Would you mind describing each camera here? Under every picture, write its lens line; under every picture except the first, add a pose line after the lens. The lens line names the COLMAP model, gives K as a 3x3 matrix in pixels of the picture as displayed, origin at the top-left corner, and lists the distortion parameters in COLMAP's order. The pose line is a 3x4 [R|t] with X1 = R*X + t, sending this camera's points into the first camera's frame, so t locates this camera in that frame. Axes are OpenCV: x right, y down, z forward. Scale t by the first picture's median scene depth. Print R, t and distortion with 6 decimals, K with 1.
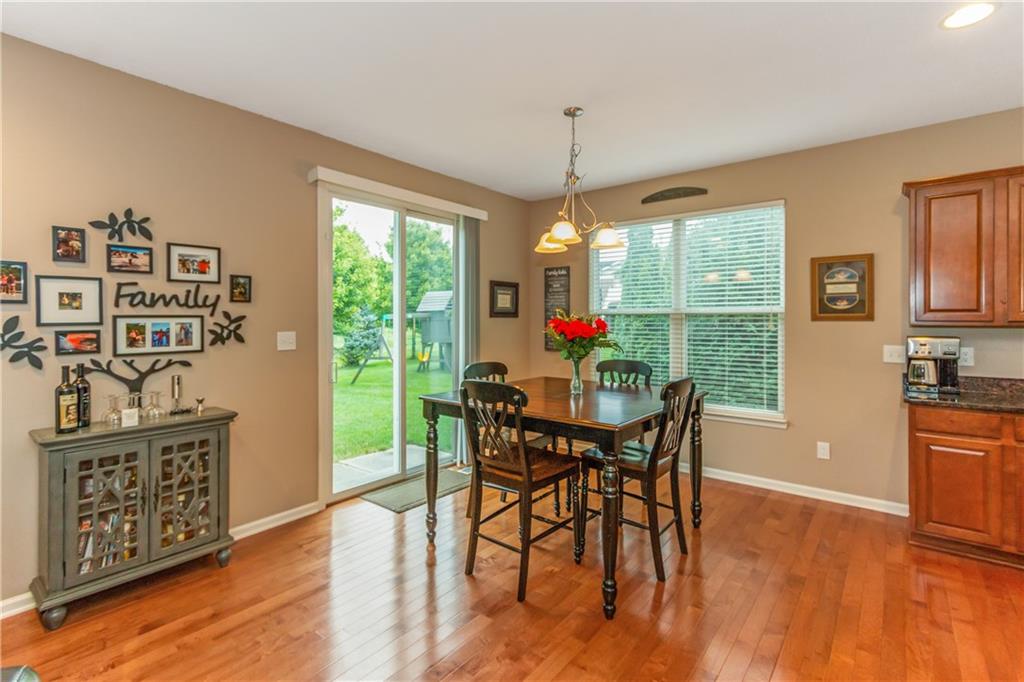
lens RADIAL K [[484.3, 0, 515.2], [0, 484.3, 317.7], [0, 0, 1]] dist [0.004333, -0.000085]
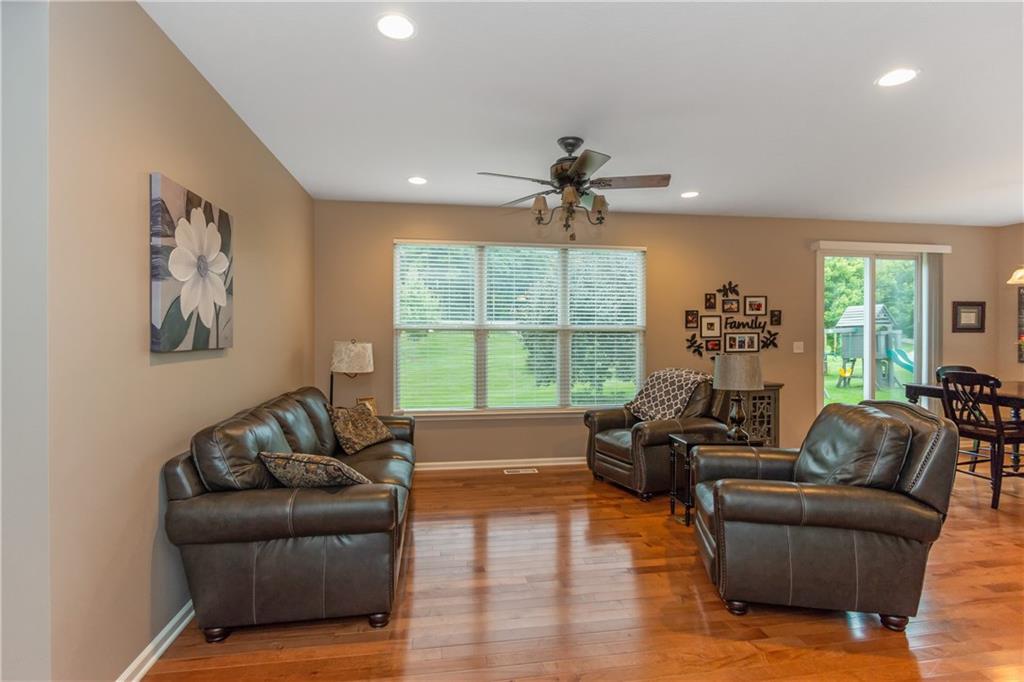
lens RADIAL K [[484.3, 0, 522.2], [0, 484.3, 339.2], [0, 0, 1]] dist [0.004333, -0.000085]
pose [[0.739992, 0.003436, -0.672606, -0.052571], [0.004989, 0.999931, 0.010597, -0.003586], [0.672597, -0.011197, 0.739925, -1.013058]]
